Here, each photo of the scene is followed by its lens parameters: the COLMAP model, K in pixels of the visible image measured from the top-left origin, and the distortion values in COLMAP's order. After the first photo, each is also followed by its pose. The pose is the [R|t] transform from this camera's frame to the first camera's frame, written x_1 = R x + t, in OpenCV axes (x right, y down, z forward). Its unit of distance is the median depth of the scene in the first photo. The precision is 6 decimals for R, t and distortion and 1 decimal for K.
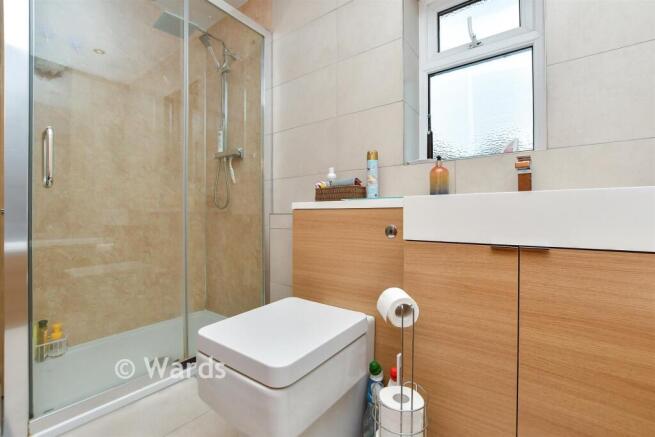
lens RADIAL K [[291.3, 0, 328.8], [0, 291.3, 214.0], [0, 0, 1]] dist [-0.001081, -0.000175]
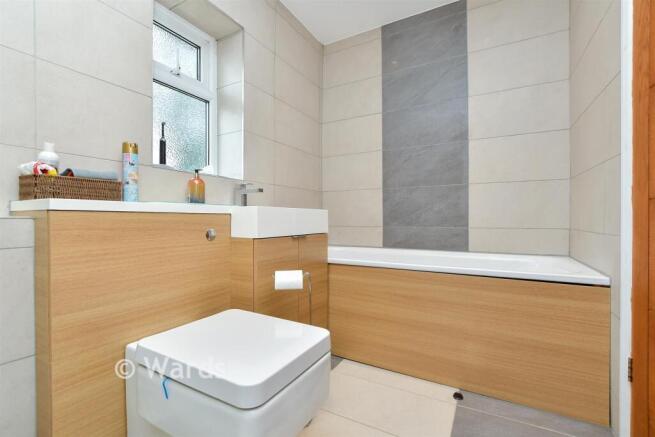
lens RADIAL K [[291.3, 0, 328.8], [0, 291.3, 220.7], [0, 0, 1]] dist [-0.001081, -0.000175]
pose [[-0.101635, 0.000081, 0.994822, -0.738560], [0.003589, 0.999994, 0.000285, 0.006175], [-0.994815, 0.003600, -0.101634, 0.540350]]
